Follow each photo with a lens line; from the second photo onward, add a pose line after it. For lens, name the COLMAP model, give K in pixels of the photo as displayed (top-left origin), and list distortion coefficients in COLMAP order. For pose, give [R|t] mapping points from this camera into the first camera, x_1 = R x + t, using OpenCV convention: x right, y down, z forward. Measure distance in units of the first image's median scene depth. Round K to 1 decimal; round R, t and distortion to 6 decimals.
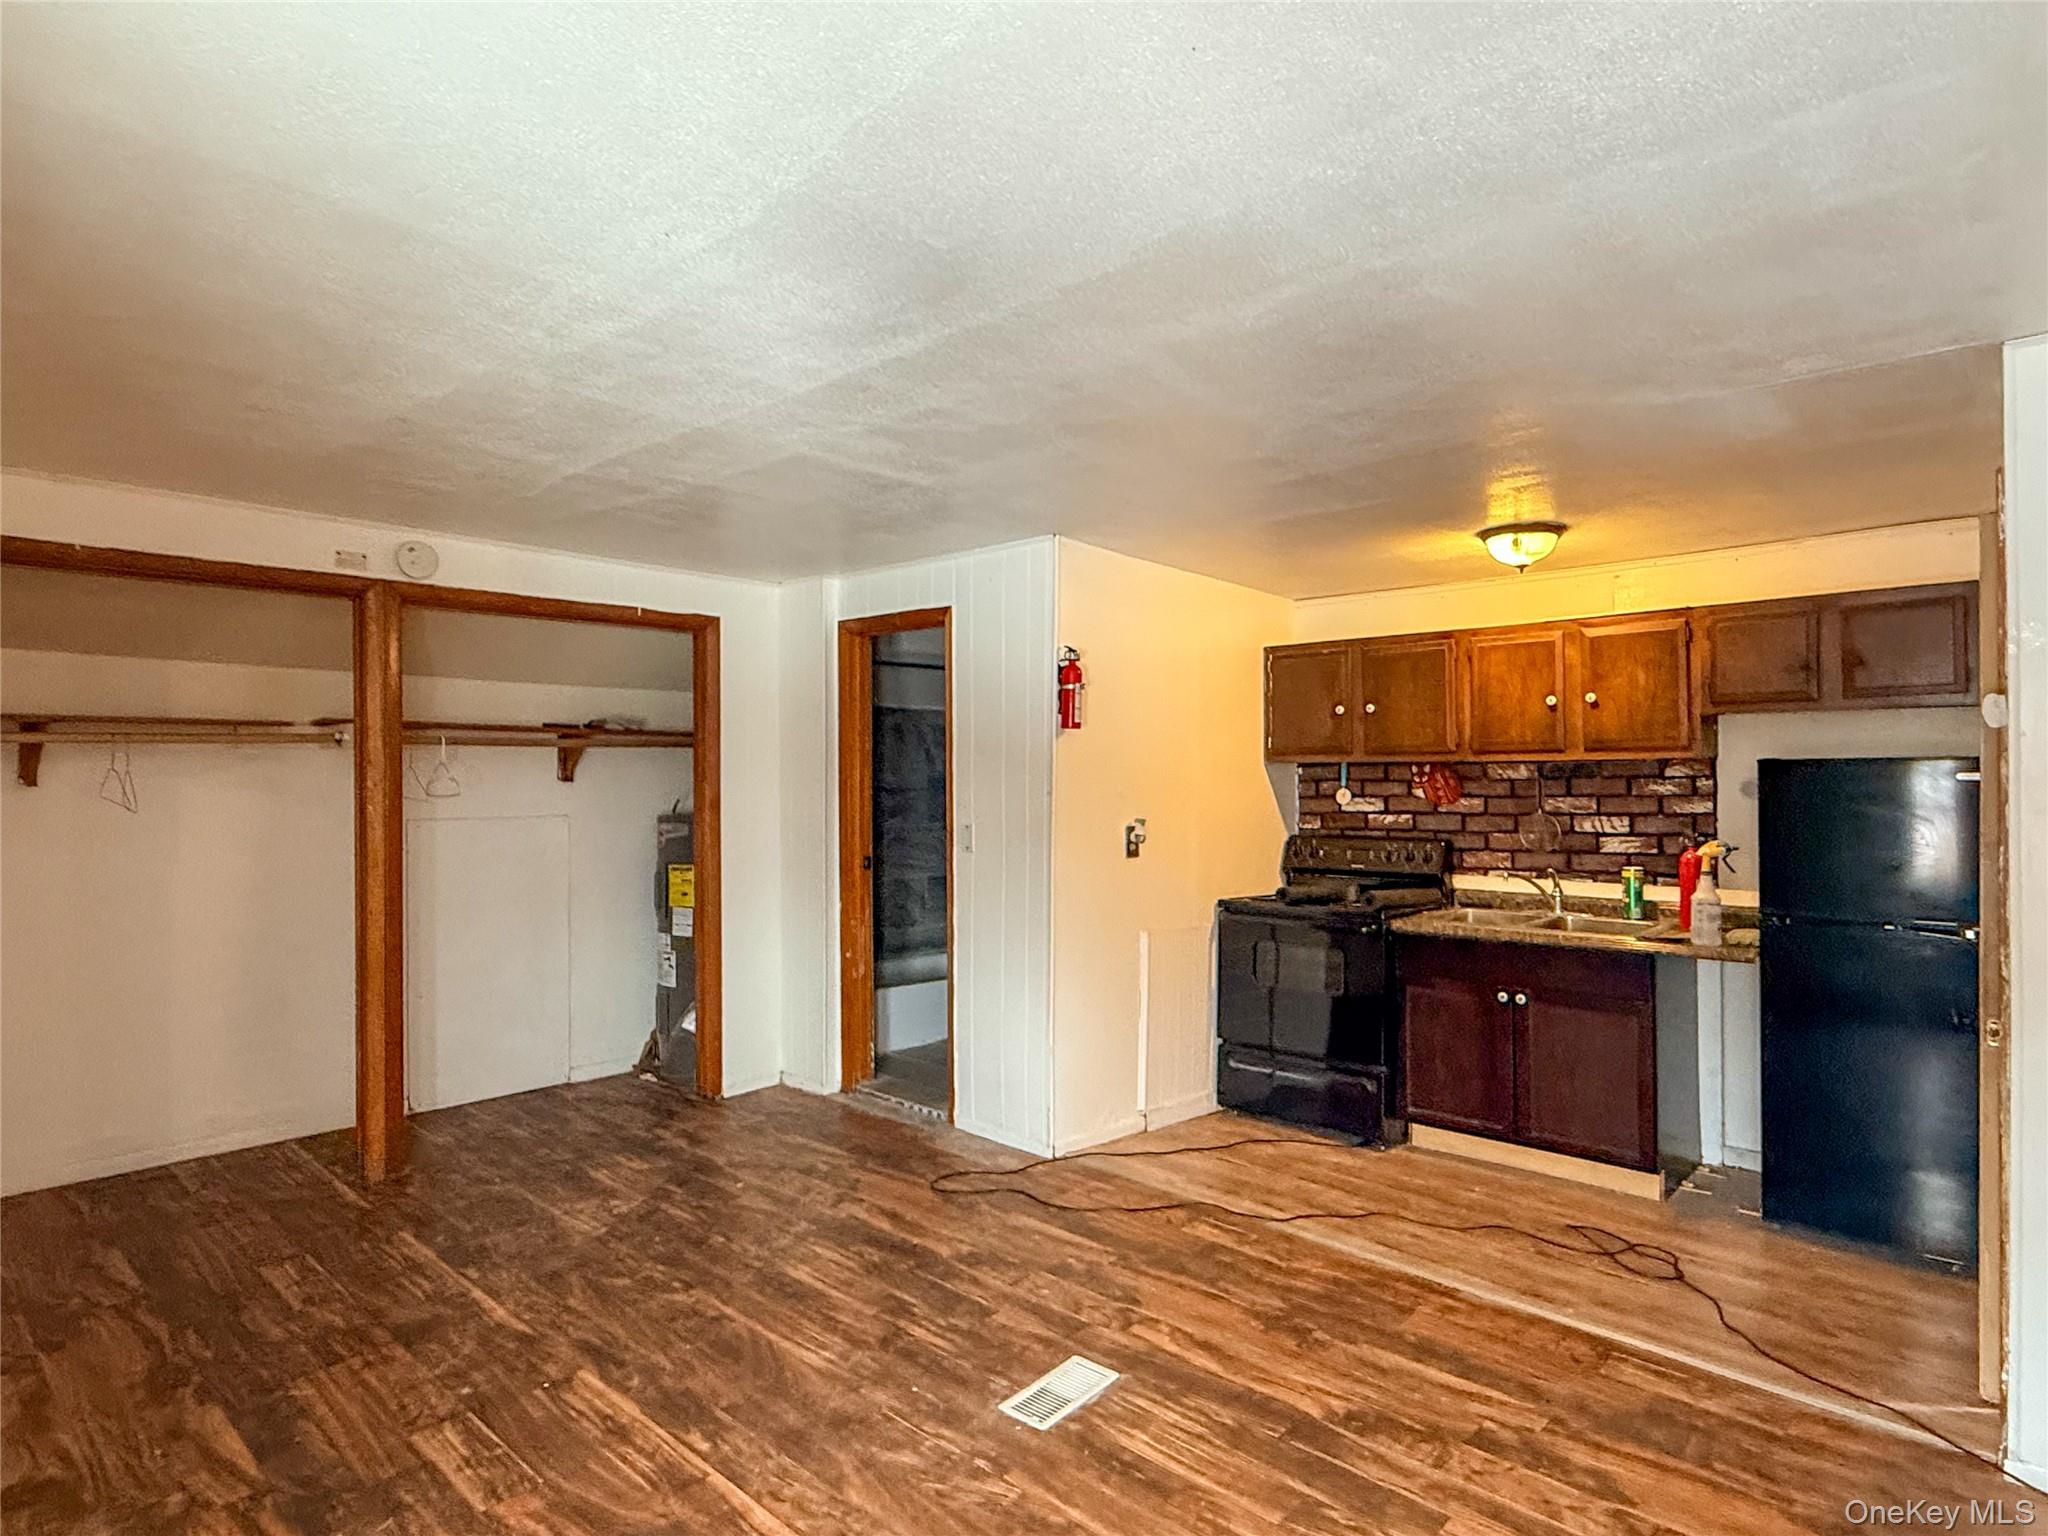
lens RADIAL K [[1131.4, 0, 1024.0], [0, 1131.4, 768.0], [0, 0, 1]] dist [-0.002704, -0.000408]
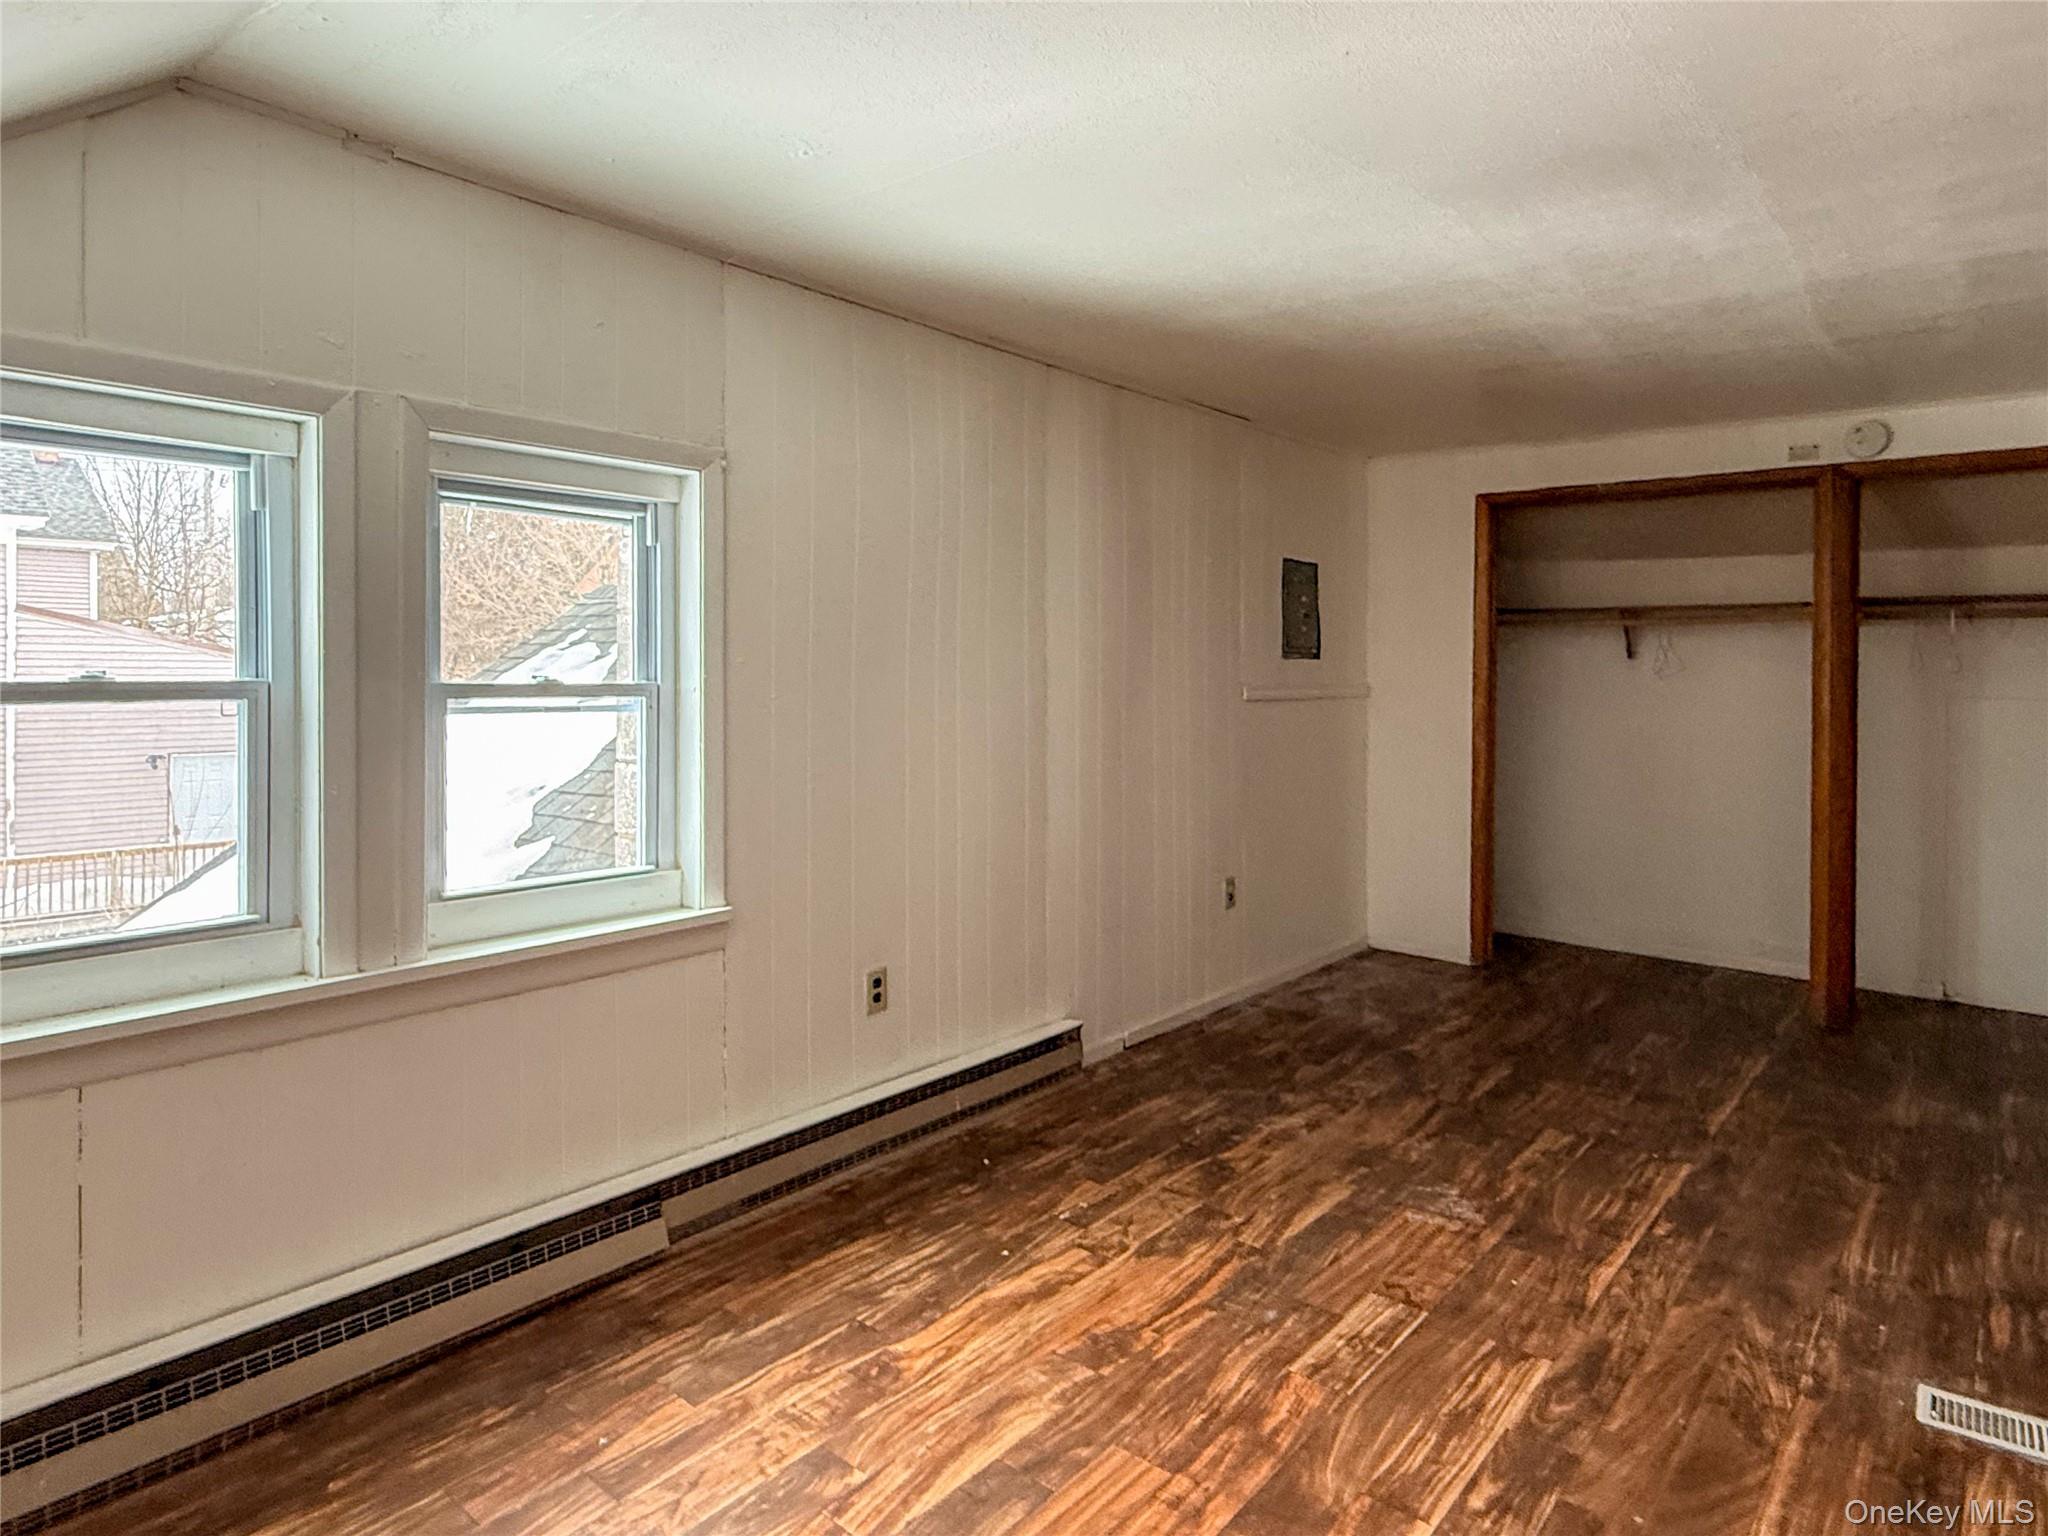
lens RADIAL K [[1164.5, 0, 1024.6], [0, 1164.5, 681.0], [0, 0, 1]] dist [-0.000213, 0.000122]
pose [[0.046393, 0.015832, -0.998798, 0.759678], [-0.006608, 0.999857, 0.015542, 0.038453], [0.998901, 0.005879, 0.046491, 0.288698]]
